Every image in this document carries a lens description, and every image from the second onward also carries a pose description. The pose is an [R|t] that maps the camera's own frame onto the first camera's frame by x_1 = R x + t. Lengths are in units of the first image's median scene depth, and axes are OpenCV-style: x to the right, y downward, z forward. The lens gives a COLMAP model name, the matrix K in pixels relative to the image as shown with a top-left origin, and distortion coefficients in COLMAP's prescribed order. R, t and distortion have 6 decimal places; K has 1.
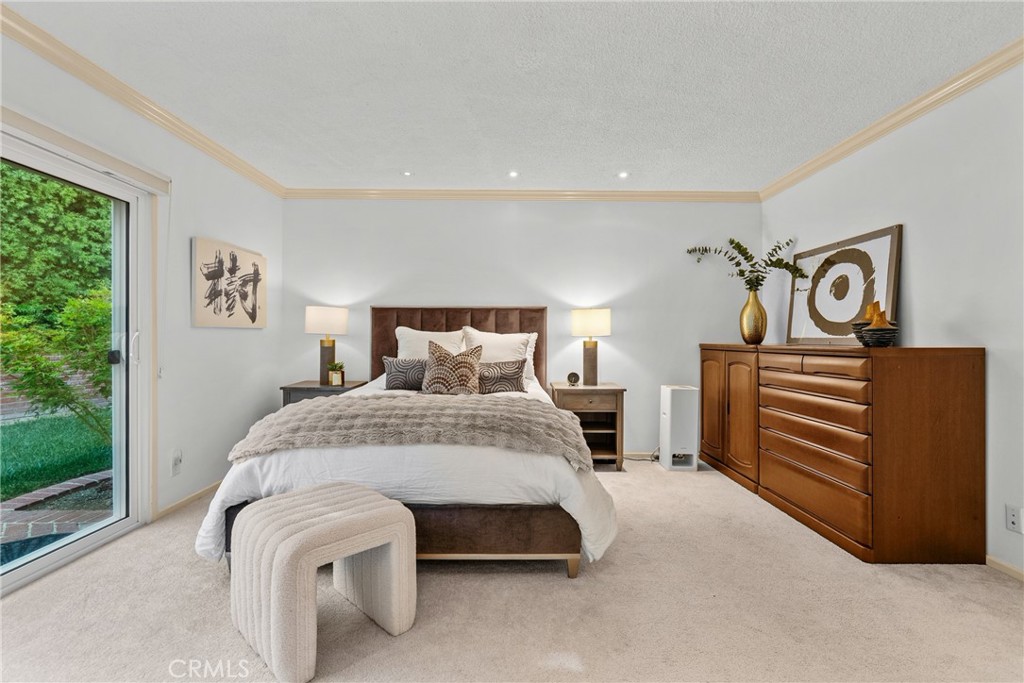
lens RADIAL K [[468.5, 0, 507.1], [0, 468.5, 336.4], [0, 0, 1]] dist [-0.003563, 0.000085]
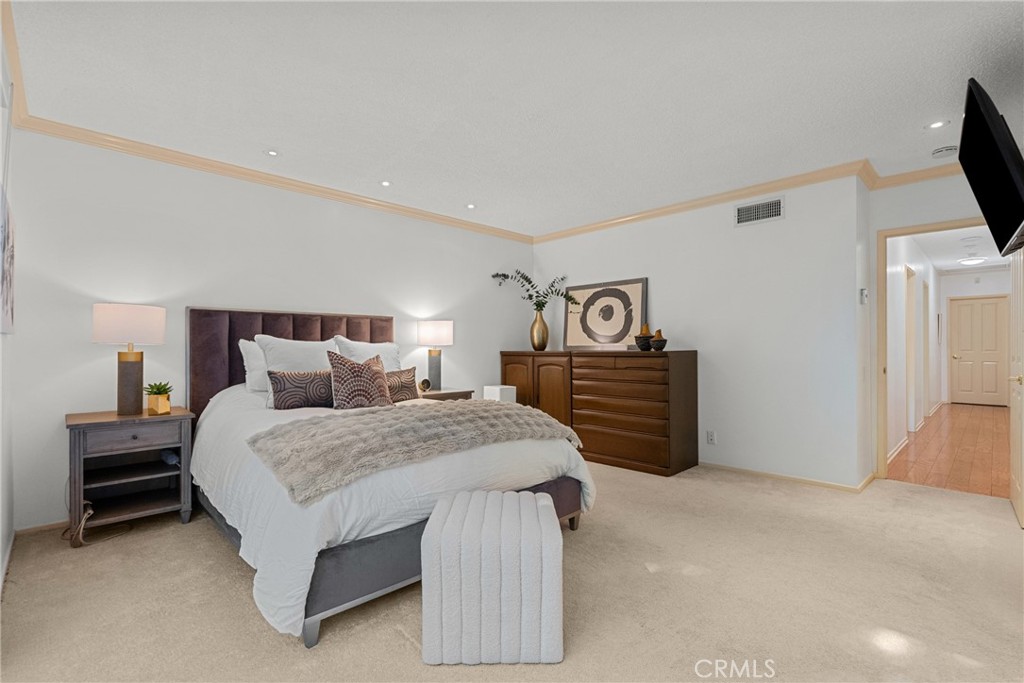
lens RADIAL K [[468.5, 0, 507.9], [0, 468.5, 346.0], [0, 0, 1]] dist [-0.003563, 0.000085]
pose [[0.716502, -0.004917, 0.697568, -0.501410], [0.005271, 0.999985, 0.001635, 0.000166], [-0.697566, 0.002506, 0.716517, 0.105665]]
